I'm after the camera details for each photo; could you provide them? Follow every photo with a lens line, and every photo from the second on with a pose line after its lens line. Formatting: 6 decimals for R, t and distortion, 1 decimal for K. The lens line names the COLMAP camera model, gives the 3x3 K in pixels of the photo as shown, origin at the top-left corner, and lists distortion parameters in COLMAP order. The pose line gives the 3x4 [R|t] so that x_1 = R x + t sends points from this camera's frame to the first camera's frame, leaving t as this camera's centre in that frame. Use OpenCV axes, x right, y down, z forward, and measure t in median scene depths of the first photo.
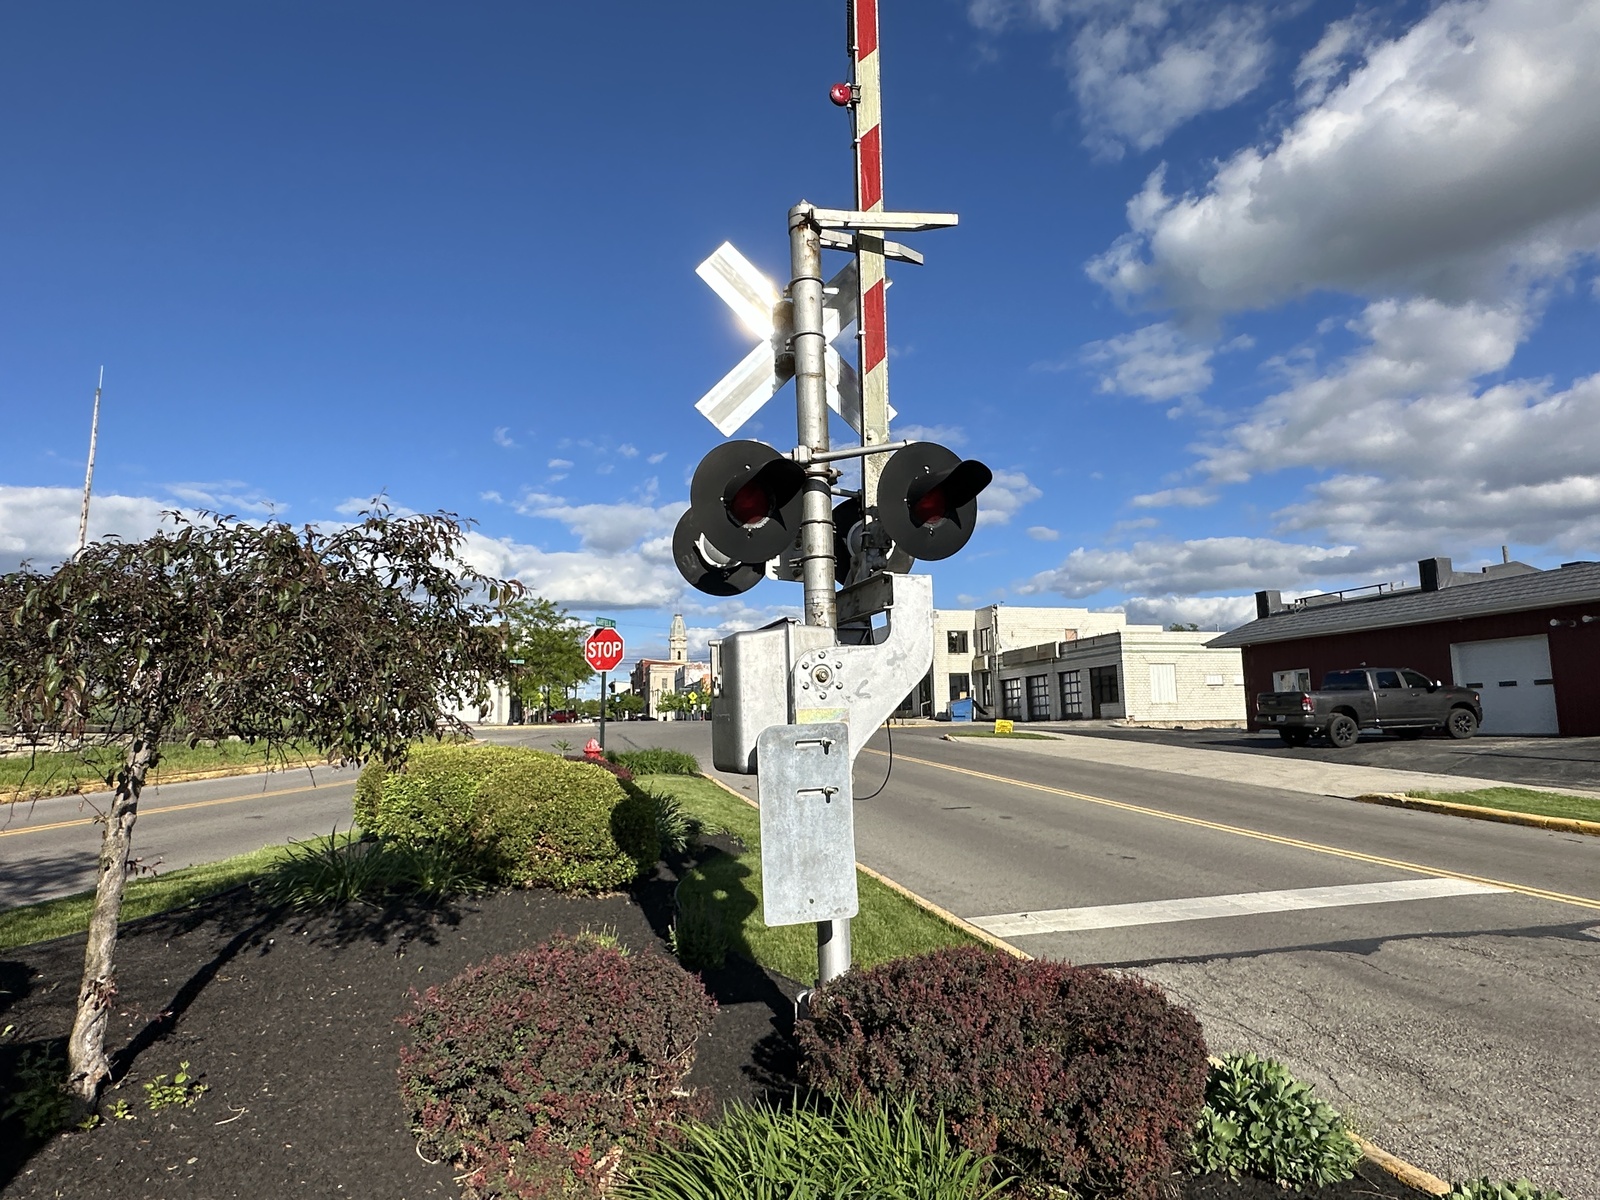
lens RADIAL K [[985.7, 0, 800.0], [0, 985.7, 600.0], [0, 0, 1]] dist [-0.004533, -0.002991]
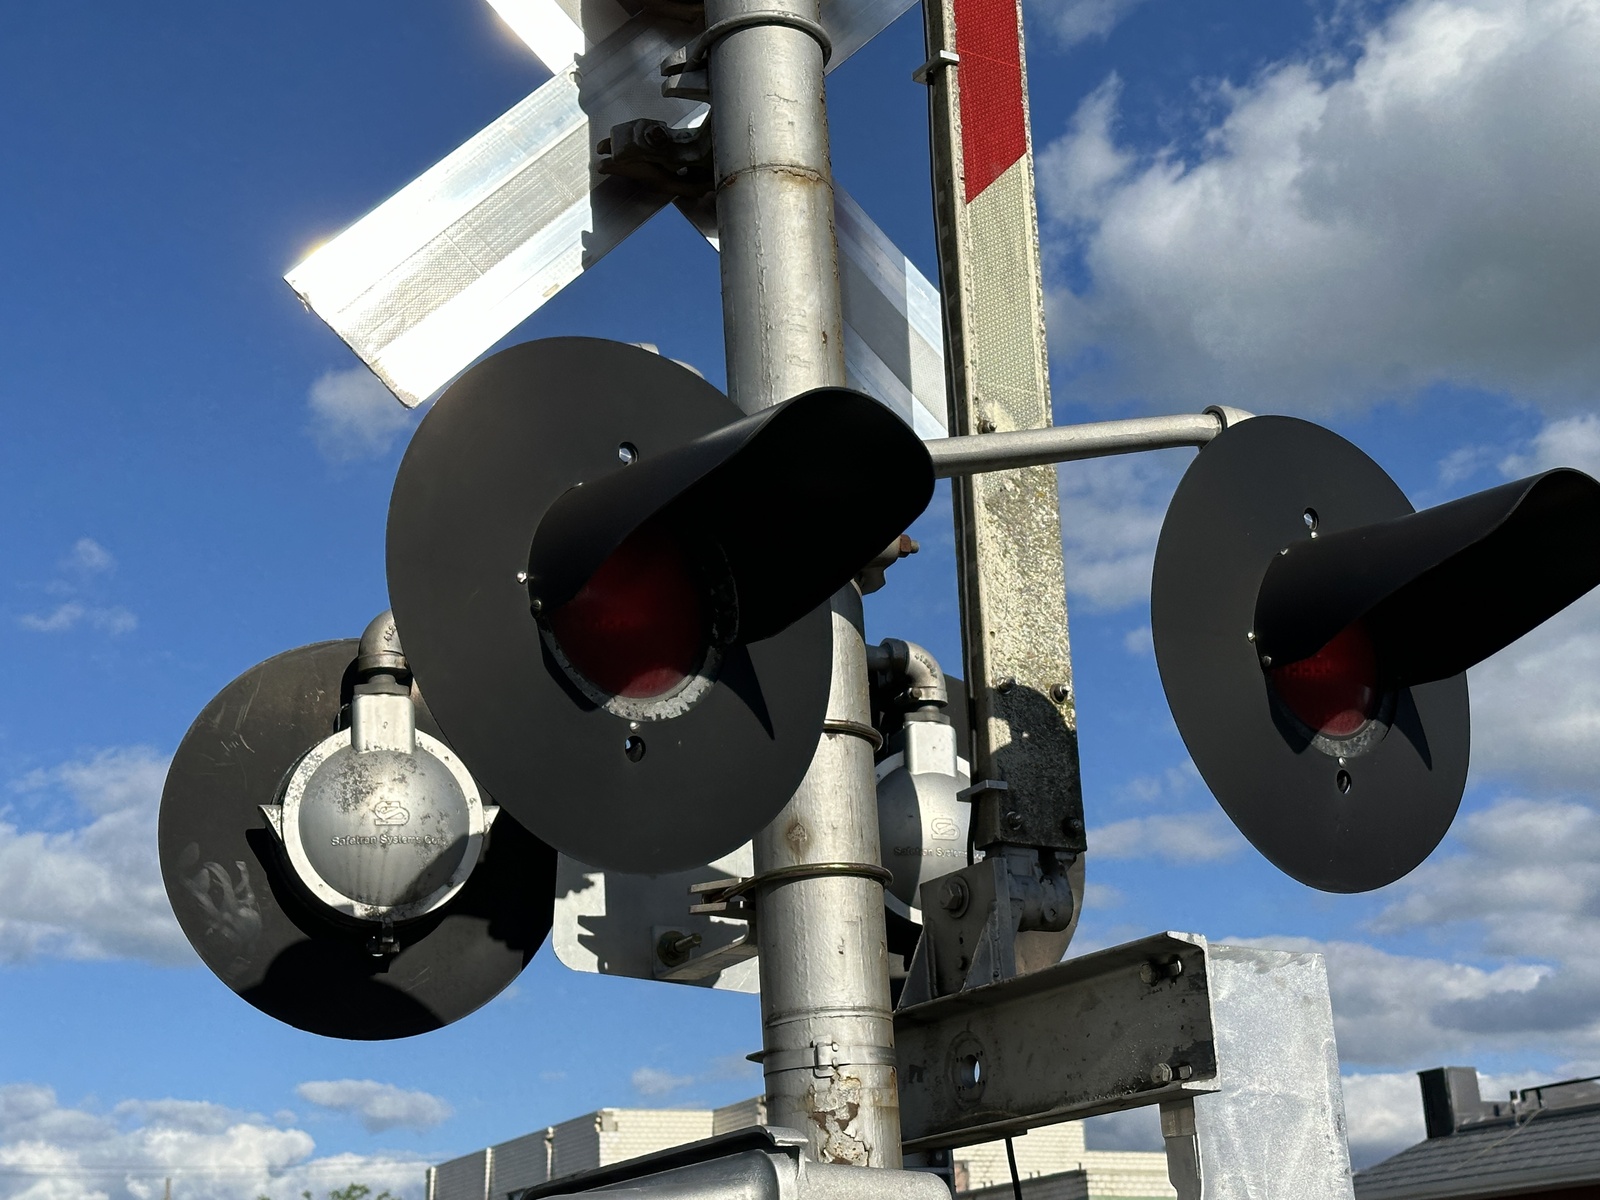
lens RADIAL K [[2456.0, 0, 800.0], [0, 2456.0, 600.0], [0, 0, 1]] dist [0.041975, 0.159507]
pose [[0.971764, 0.052465, 0.230046, -0.121993], [-0.006901, 0.980869, -0.194549, 0.008070], [-0.235852, 0.187468, 0.953535, 0.380047]]
